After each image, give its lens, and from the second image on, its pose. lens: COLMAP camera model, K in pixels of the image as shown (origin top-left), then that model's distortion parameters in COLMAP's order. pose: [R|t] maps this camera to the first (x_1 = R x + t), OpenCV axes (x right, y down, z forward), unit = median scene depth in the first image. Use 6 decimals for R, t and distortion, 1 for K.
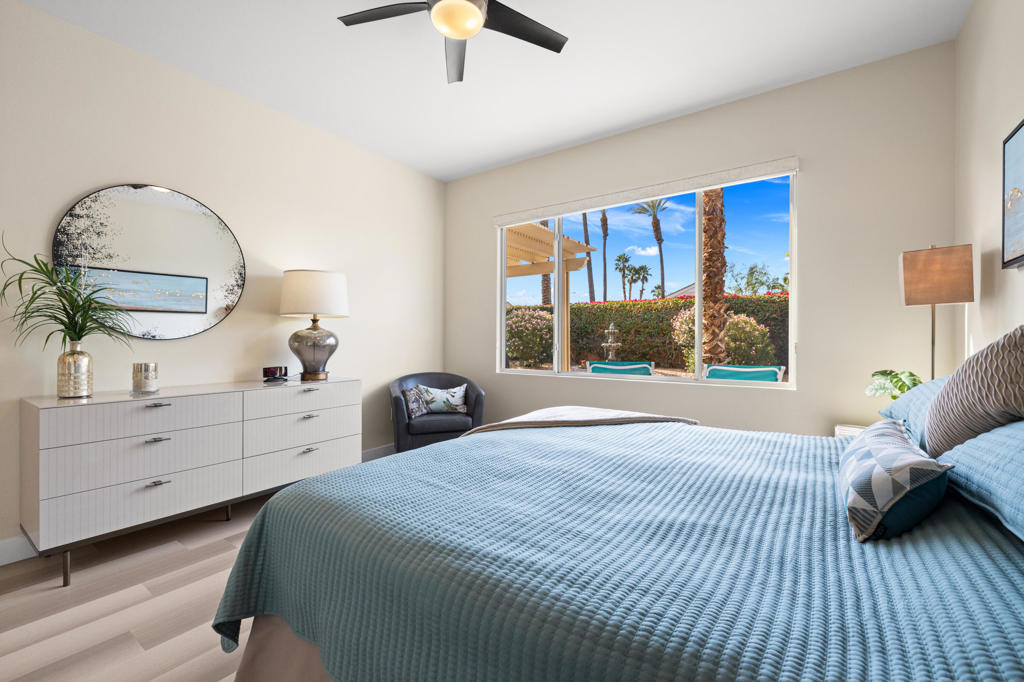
lens RADIAL K [[431.9, 0, 513.0], [0, 431.9, 336.0], [0, 0, 1]] dist [0.000876, -0.000381]
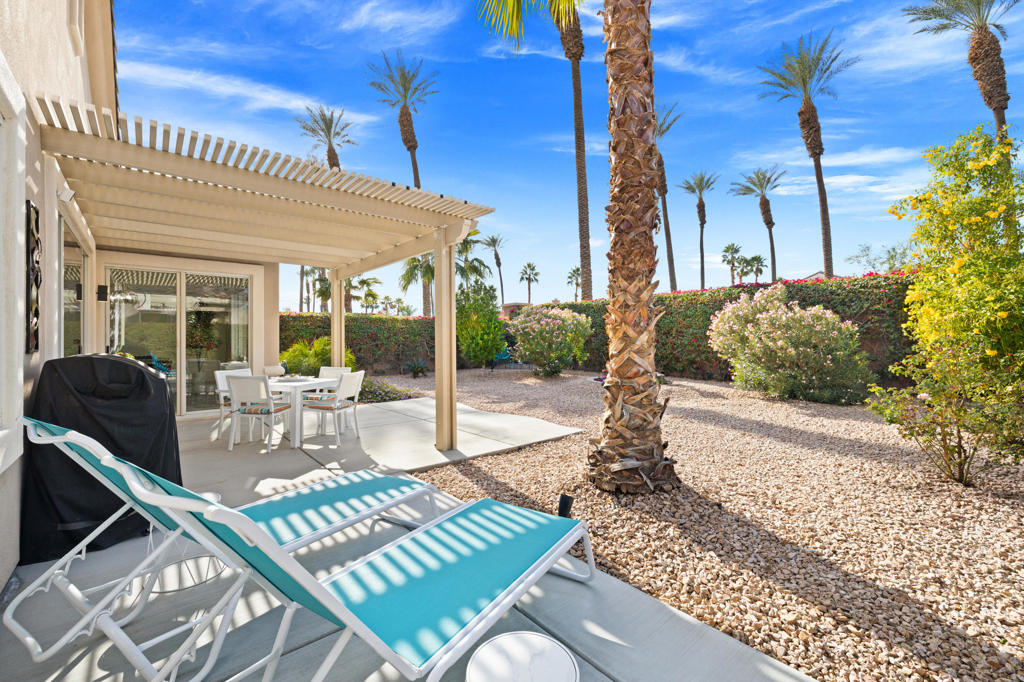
lens RADIAL K [[431.9, 0, 513.0], [0, 431.9, 336.0], [0, 0, 1]] dist [0.000876, -0.000381]
pose [[0.970621, -0.007854, -0.240484, 0.192332], [0.007118, 0.999967, -0.003928, -0.003194], [0.240507, 0.002101, 0.970645, 0.192315]]
